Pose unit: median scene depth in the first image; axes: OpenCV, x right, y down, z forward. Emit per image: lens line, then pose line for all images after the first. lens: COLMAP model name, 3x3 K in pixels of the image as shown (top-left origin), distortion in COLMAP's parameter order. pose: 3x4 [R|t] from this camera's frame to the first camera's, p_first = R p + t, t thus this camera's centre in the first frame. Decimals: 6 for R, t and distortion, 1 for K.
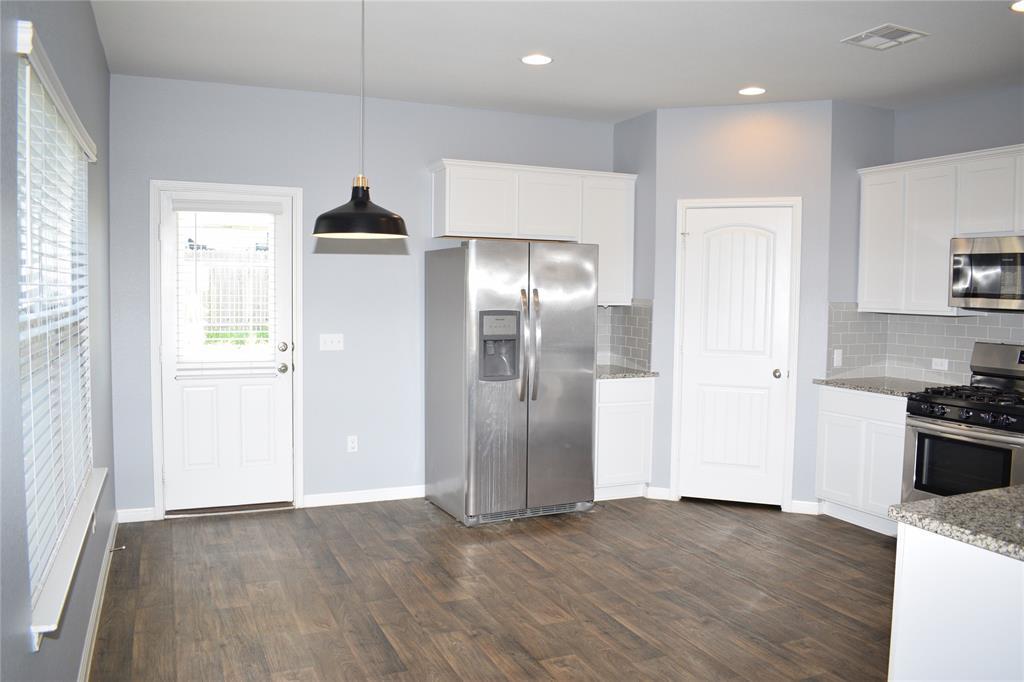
lens RADIAL K [[801.3, 0, 502.2], [0, 801.3, 332.5], [0, 0, 1]] dist [-0.098195, 0.029533]
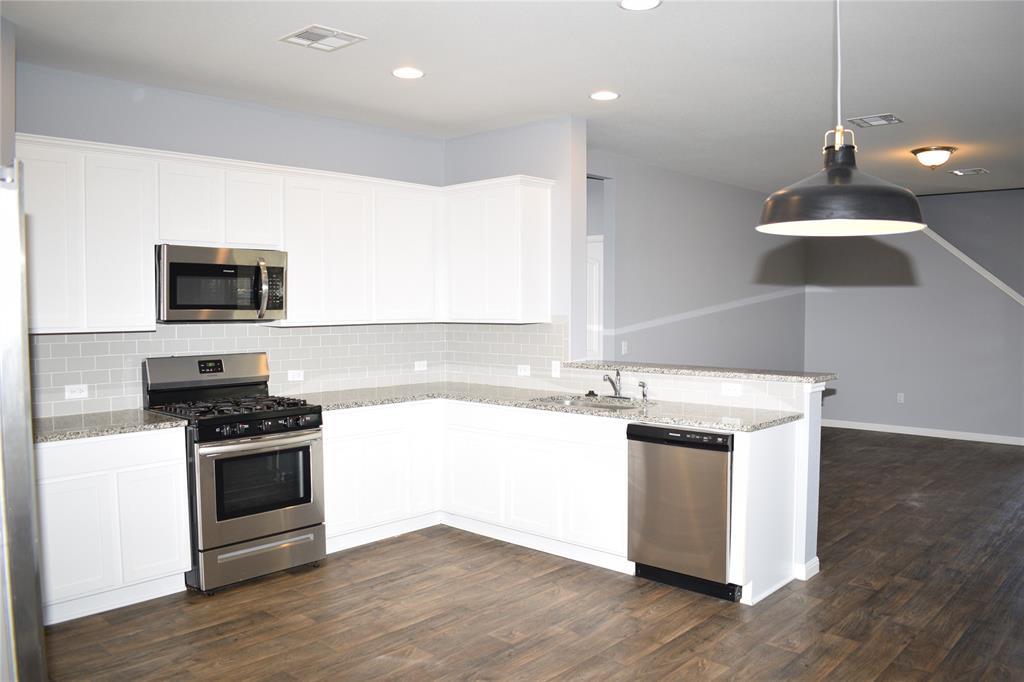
lens RADIAL K [[801.3, 0, 530.2], [0, 801.3, 313.1], [0, 0, 1]] dist [-0.098195, 0.029533]
pose [[-0.416595, -0.024224, 0.908769, -0.581471], [0.047607, 0.997692, 0.048417, -0.089264], [-0.907845, 0.063434, -0.414480, 1.341392]]
